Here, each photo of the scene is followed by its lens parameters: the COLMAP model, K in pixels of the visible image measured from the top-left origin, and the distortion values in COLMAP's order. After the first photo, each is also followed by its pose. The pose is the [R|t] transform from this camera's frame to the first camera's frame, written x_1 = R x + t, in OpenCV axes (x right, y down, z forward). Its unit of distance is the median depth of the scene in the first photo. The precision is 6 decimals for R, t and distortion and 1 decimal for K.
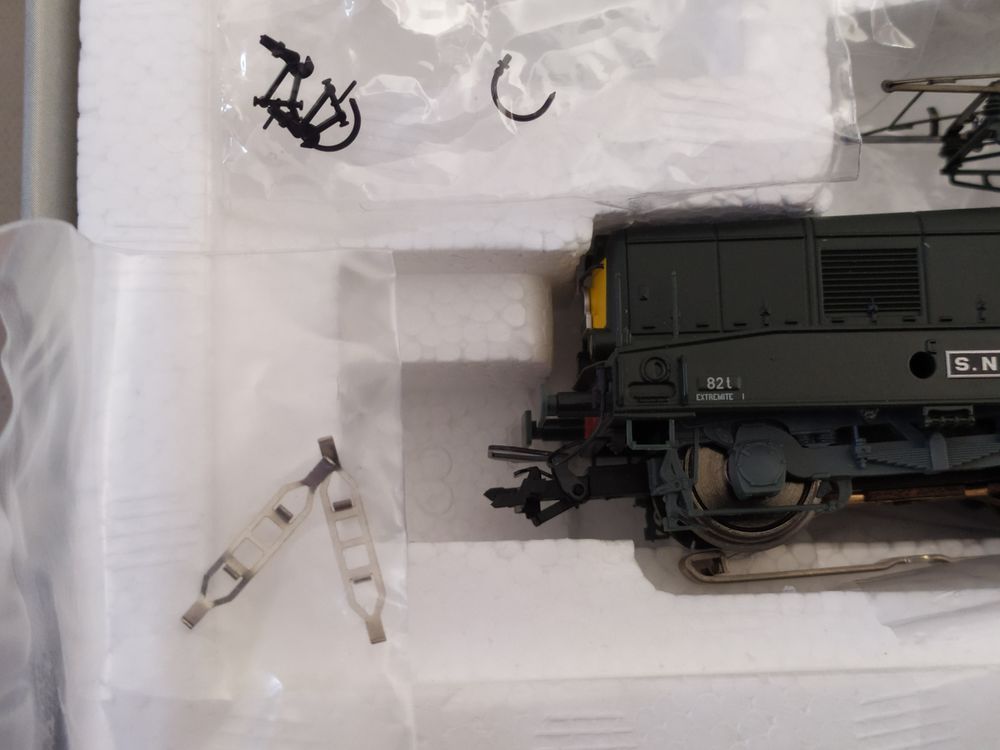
lens RADIAL K [[1615.8, 0, 500.0], [0, 1615.8, 375.0], [0, 0, 1]] dist [0.001547, 0.038875]
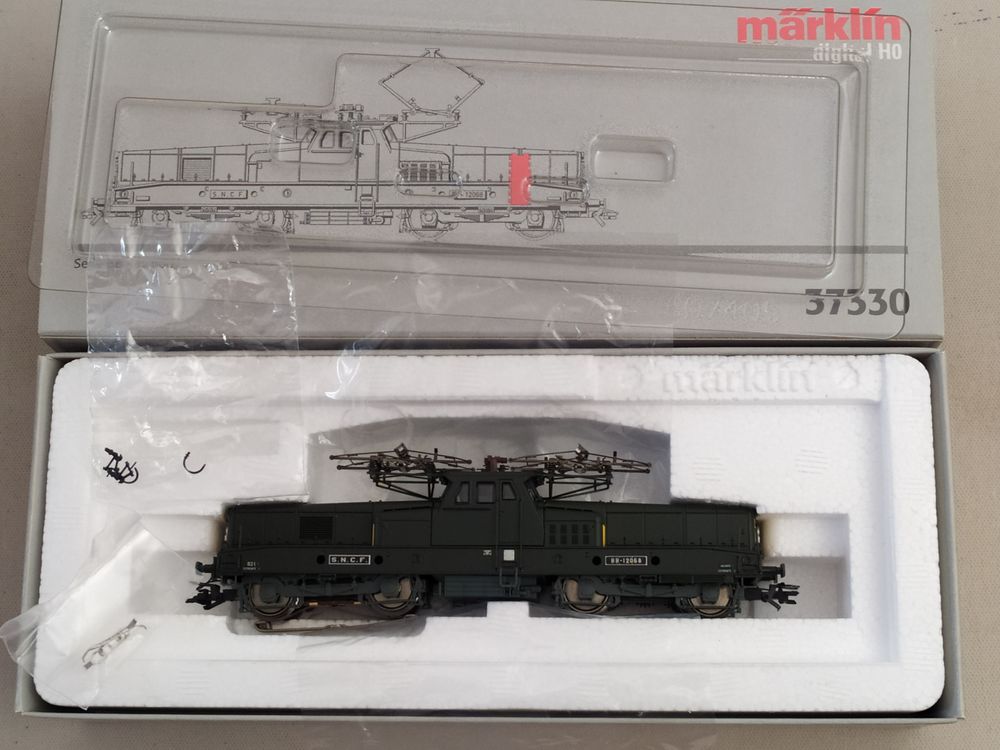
lens RADIAL K [[1615.8, 0, 500.0], [0, 1615.8, 375.0], [0, 0, 1]] dist [0.001547, 0.038875]
pose [[0.996560, 0.018568, -0.080770, 0.825794], [-0.022043, 0.998859, -0.042358, -0.227995], [0.079892, 0.043993, 0.995832, -1.962246]]
